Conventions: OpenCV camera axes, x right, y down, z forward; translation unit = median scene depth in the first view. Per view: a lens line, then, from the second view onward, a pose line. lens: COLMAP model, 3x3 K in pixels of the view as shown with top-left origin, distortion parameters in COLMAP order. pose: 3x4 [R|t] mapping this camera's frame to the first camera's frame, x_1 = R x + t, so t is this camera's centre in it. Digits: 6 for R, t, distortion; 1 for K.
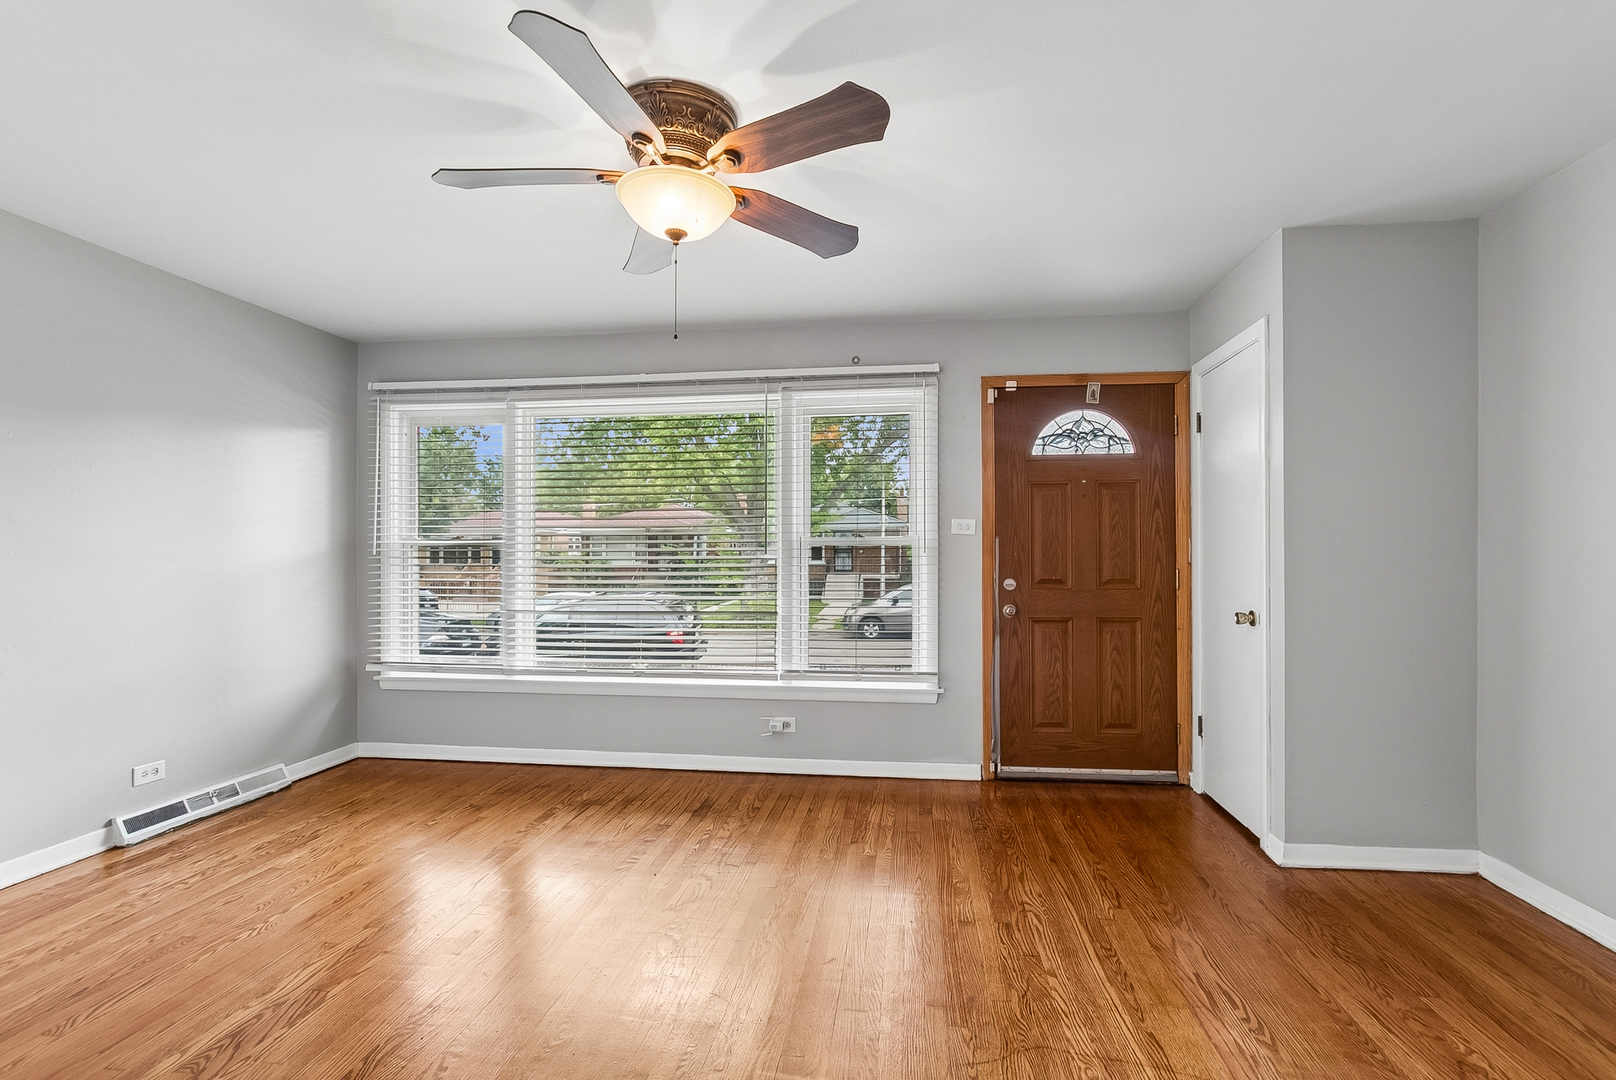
lens RADIAL K [[719.7, 0, 842.1], [0, 719.7, 538.7], [0, 0, 1]] dist [-0.004610, 0.001832]
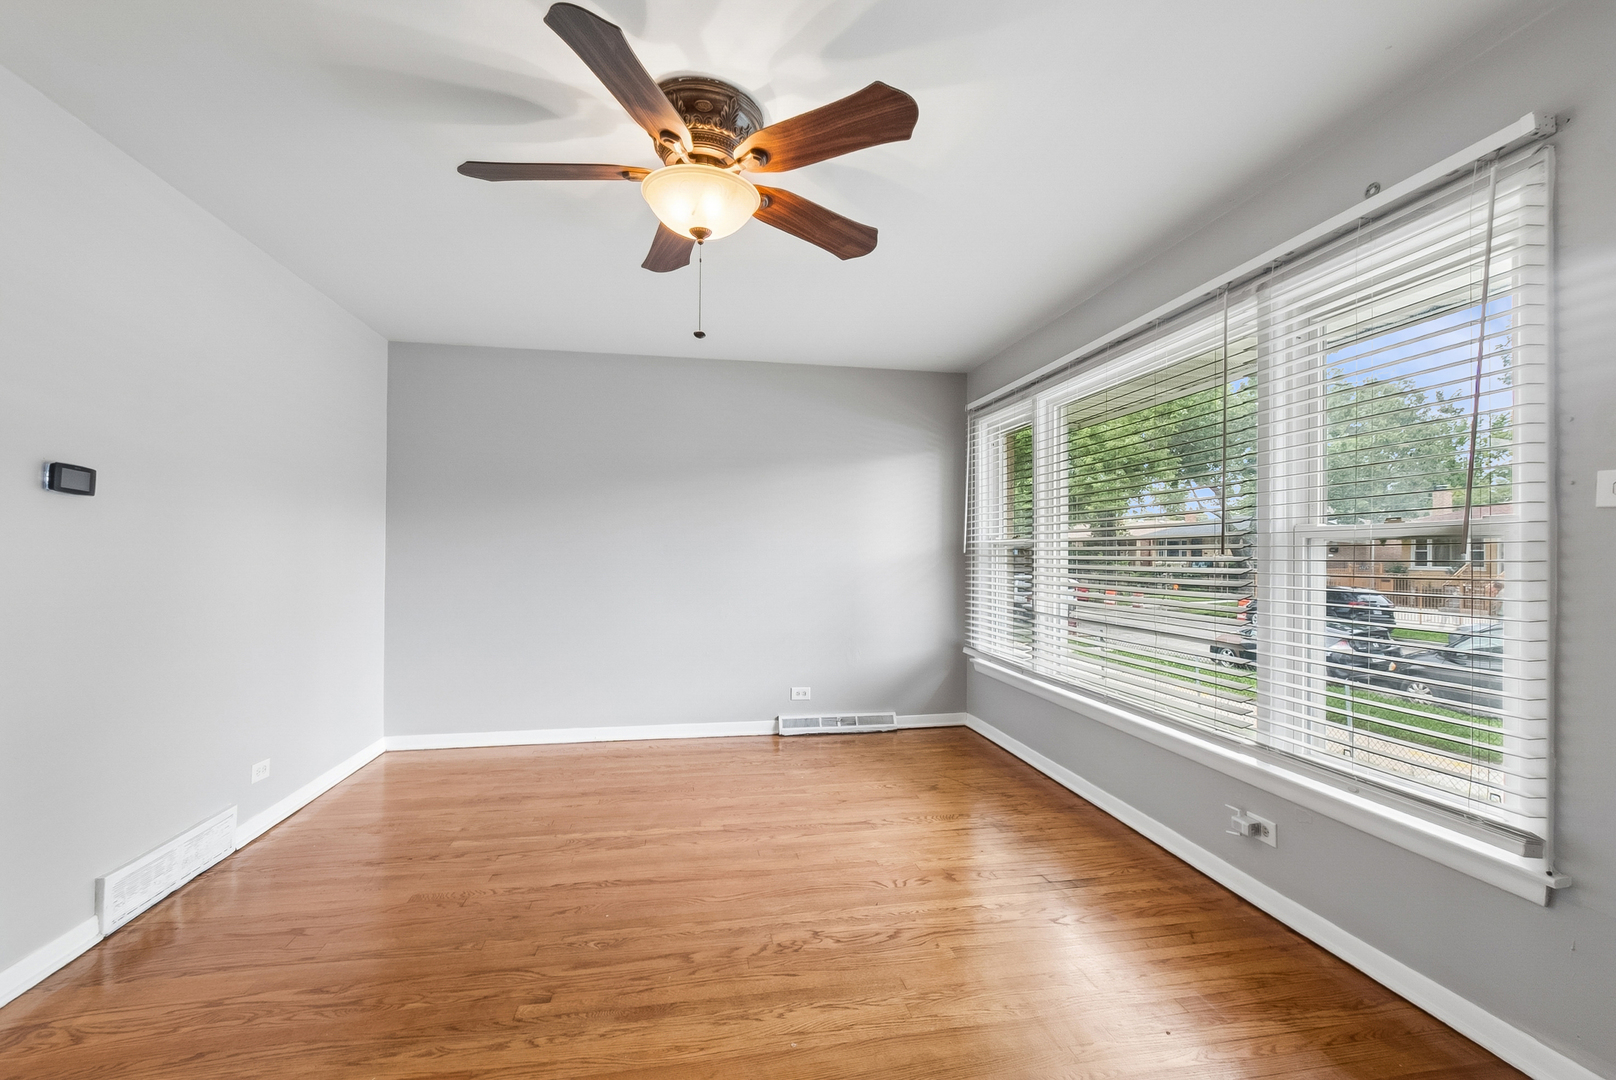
lens RADIAL K [[719.7, 0, 812.6], [0, 719.7, 550.6], [0, 0, 1]] dist [-0.004610, 0.001832]
pose [[0.288630, 0.003122, -0.957436, 0.437005], [0.015659, 0.999846, 0.007981, 0.005376], [0.957313, -0.017296, 0.288536, 0.485161]]
